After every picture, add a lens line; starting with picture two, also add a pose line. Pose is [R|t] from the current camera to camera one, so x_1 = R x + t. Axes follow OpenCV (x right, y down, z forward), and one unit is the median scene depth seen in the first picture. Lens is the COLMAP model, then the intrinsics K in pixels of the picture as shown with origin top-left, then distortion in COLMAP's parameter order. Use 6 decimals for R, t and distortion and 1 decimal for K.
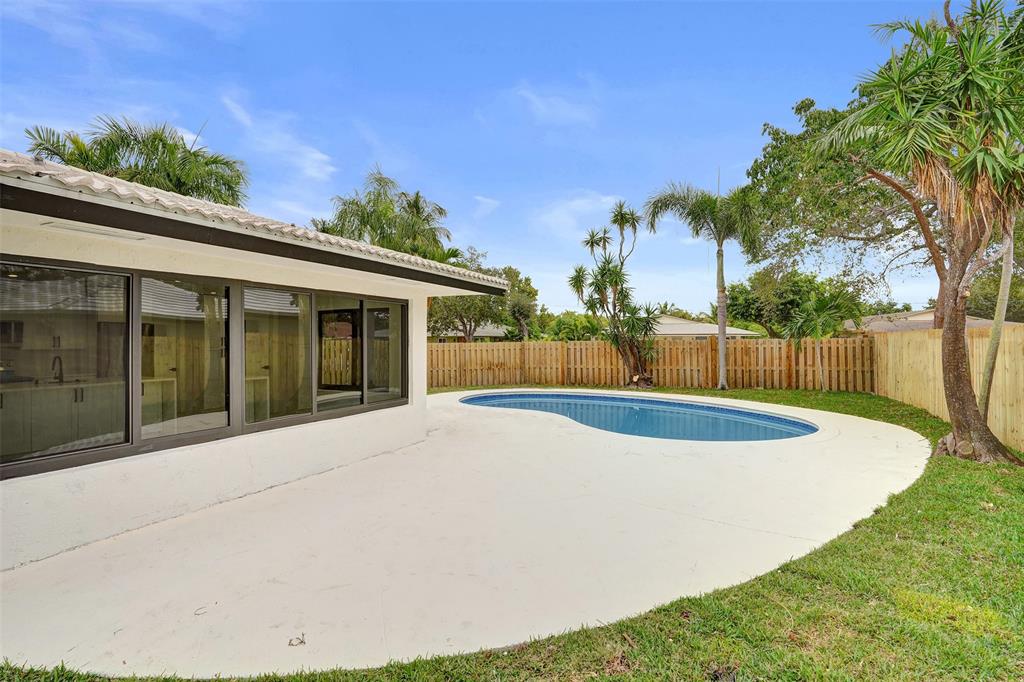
lens RADIAL K [[507.4, 0, 513.6], [0, 507.4, 339.4], [0, 0, 1]] dist [-0.013503, 0.009317]
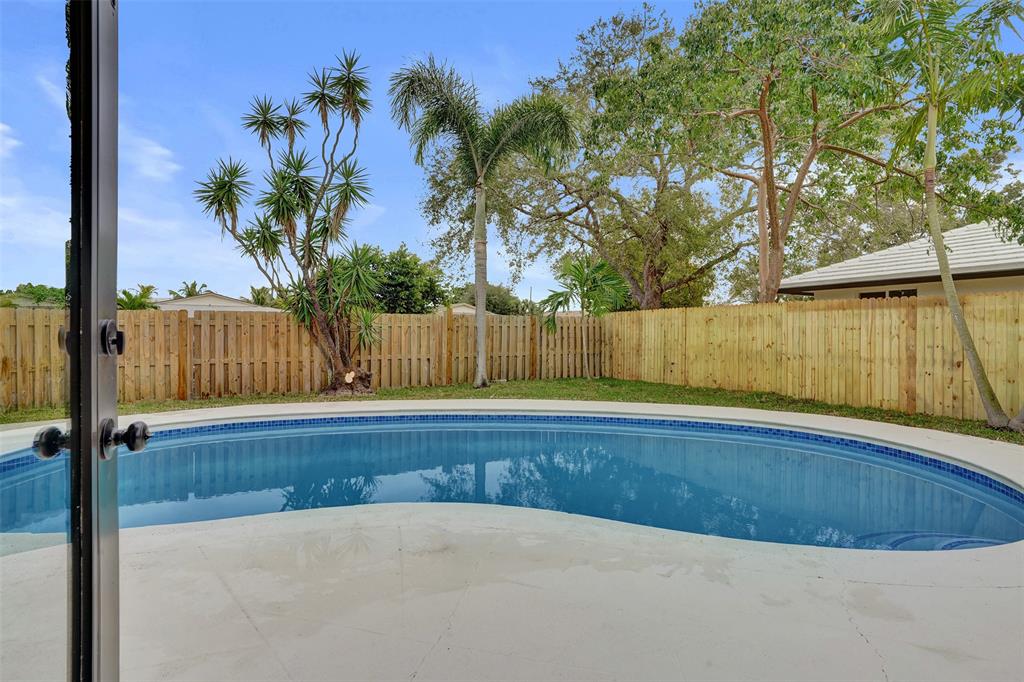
lens RADIAL K [[507.4, 0, 483.2], [0, 507.4, 315.7], [0, 0, 1]] dist [-0.013503, 0.009317]
pose [[0.639380, 0.034939, 0.768097, -0.099215], [-0.009616, 0.999252, -0.037448, 0.027071], [-0.768831, 0.016557, 0.639238, 0.506924]]
